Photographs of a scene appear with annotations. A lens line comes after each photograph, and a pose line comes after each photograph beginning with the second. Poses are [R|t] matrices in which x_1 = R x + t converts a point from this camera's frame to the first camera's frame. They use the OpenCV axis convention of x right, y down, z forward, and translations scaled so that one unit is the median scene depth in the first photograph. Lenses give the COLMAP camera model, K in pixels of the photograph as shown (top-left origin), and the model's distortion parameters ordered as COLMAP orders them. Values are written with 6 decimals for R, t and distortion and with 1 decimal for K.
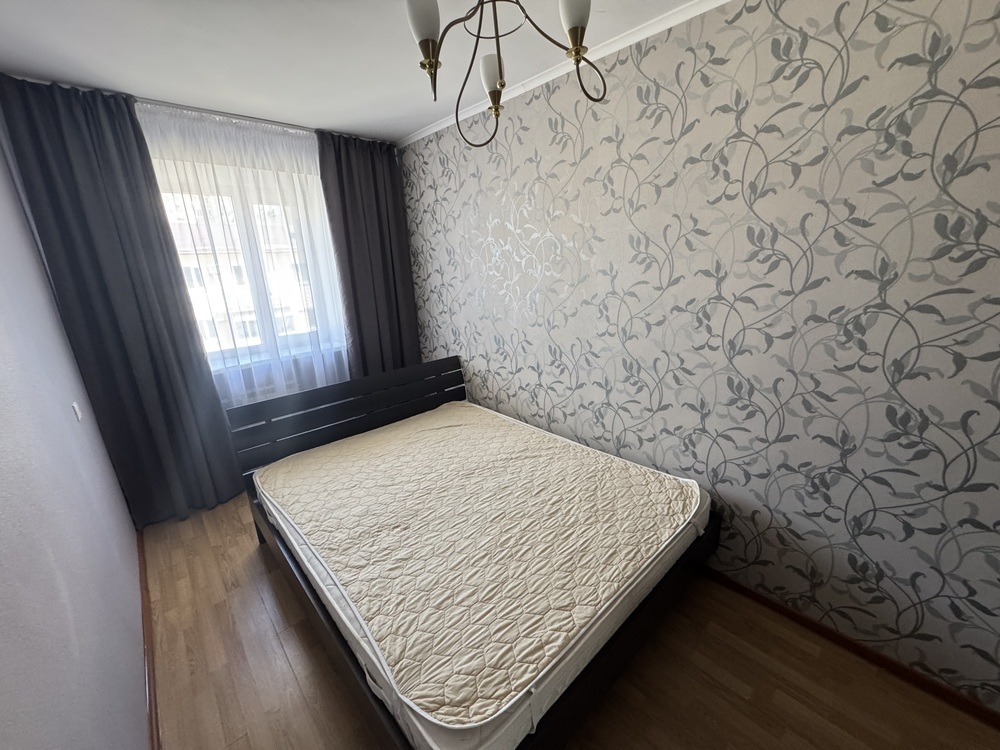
lens RADIAL K [[396.8, 0, 557.1], [0, 396.8, 375.7], [0, 0, 1]] dist [-0.001997, -0.000118]
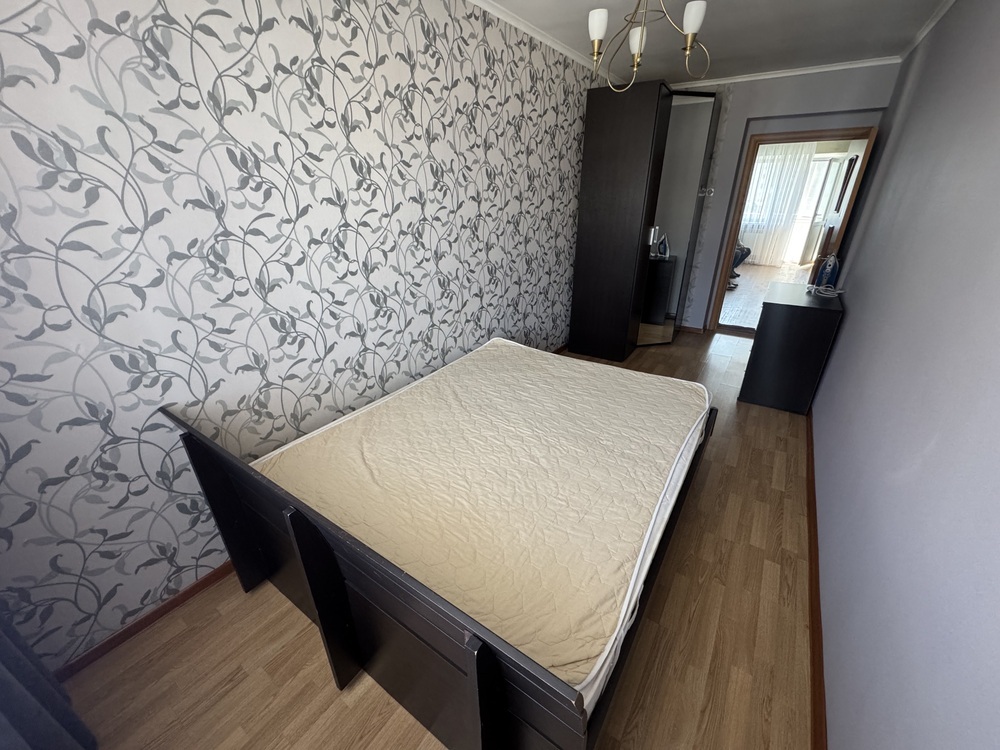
lens RADIAL K [[397.5, 0, 513.0], [0, 397.5, 375.9], [0, 0, 1]] dist [-0.001960, -0.000538]
pose [[-0.171950, -0.407584, 0.896832, -0.424529], [0.264919, 0.857722, 0.440603, -0.104404], [-0.948816, 0.313350, -0.039509, 0.386521]]
